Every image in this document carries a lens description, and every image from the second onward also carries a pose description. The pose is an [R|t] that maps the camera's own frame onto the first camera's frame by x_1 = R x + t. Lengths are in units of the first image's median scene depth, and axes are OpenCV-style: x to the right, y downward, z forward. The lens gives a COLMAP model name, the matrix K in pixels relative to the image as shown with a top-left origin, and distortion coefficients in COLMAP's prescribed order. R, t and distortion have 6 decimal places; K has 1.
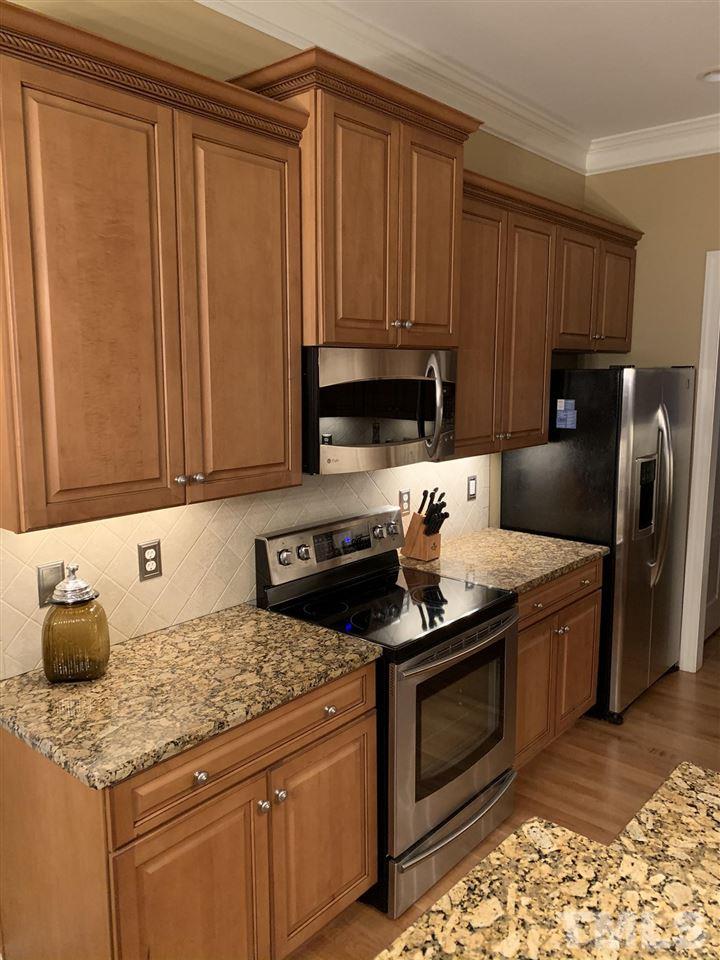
lens RADIAL K [[728.4, 0, 370.2], [0, 728.4, 479.4], [0, 0, 1]] dist [0.034879, -0.040331]
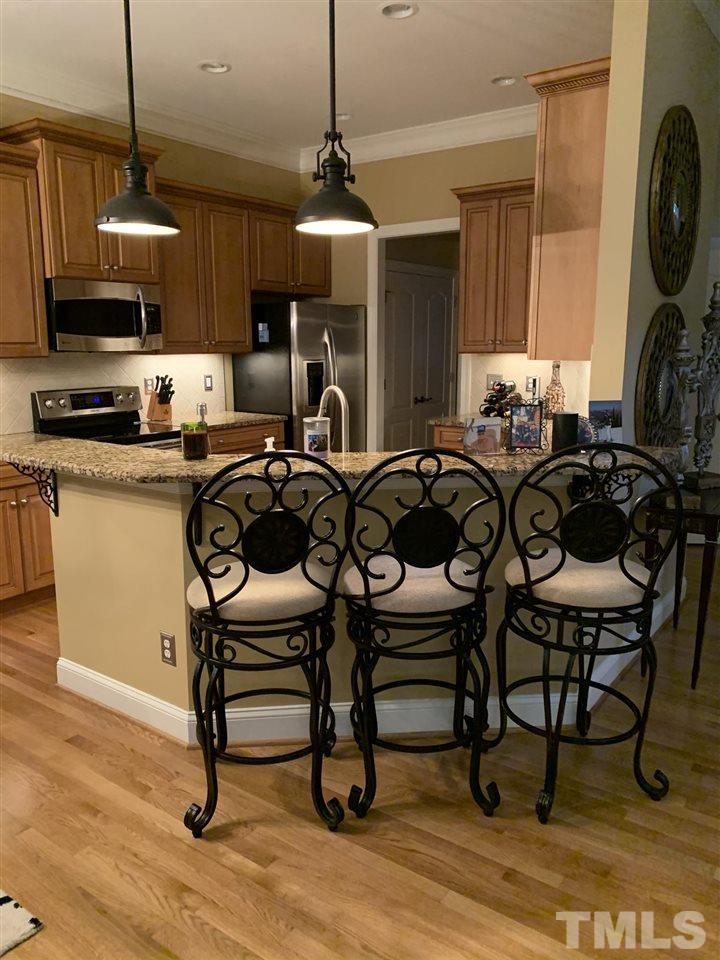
lens RADIAL K [[728.4, 0, 353.8], [0, 728.4, 483.7], [0, 0, 1]] dist [0.034879, -0.040331]
pose [[0.997440, -0.008265, 0.071024, 0.391938], [0.004830, 0.998817, 0.048394, 0.177598], [-0.071340, -0.047927, 0.996300, -0.653160]]
